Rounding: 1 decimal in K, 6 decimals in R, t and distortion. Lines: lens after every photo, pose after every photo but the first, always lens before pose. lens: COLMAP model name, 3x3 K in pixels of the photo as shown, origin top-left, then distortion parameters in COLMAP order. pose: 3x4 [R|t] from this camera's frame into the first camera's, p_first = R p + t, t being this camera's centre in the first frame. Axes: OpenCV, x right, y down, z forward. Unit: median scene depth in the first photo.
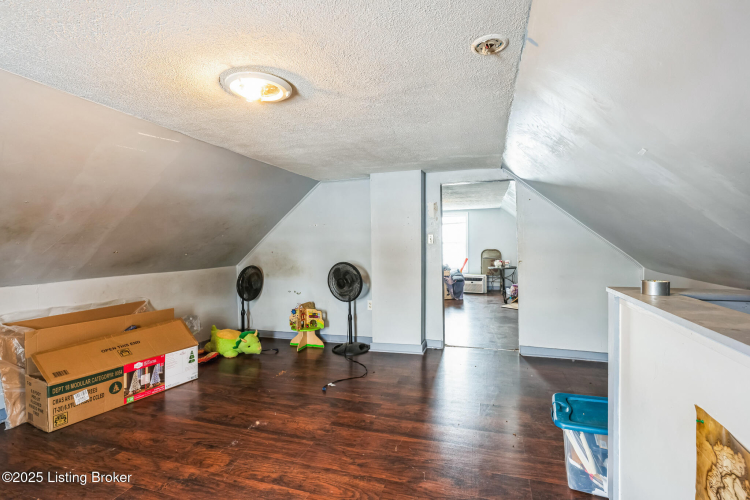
lens RADIAL K [[368.6, 0, 377.4], [0, 368.6, 250.2], [0, 0, 1]] dist [-0.004466, -0.000427]
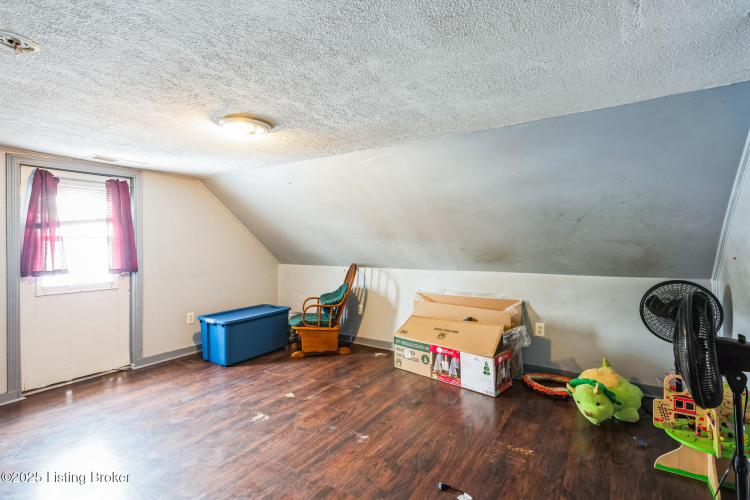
lens RADIAL K [[368.6, 0, 375.5], [0, 368.6, 244.8], [0, 0, 1]] dist [-0.004466, -0.000427]
pose [[-0.276377, 0.015295, -0.960928, 0.643494], [-0.007204, 0.999812, 0.017986, -0.036979], [0.961022, 0.011893, -0.276215, 1.493384]]
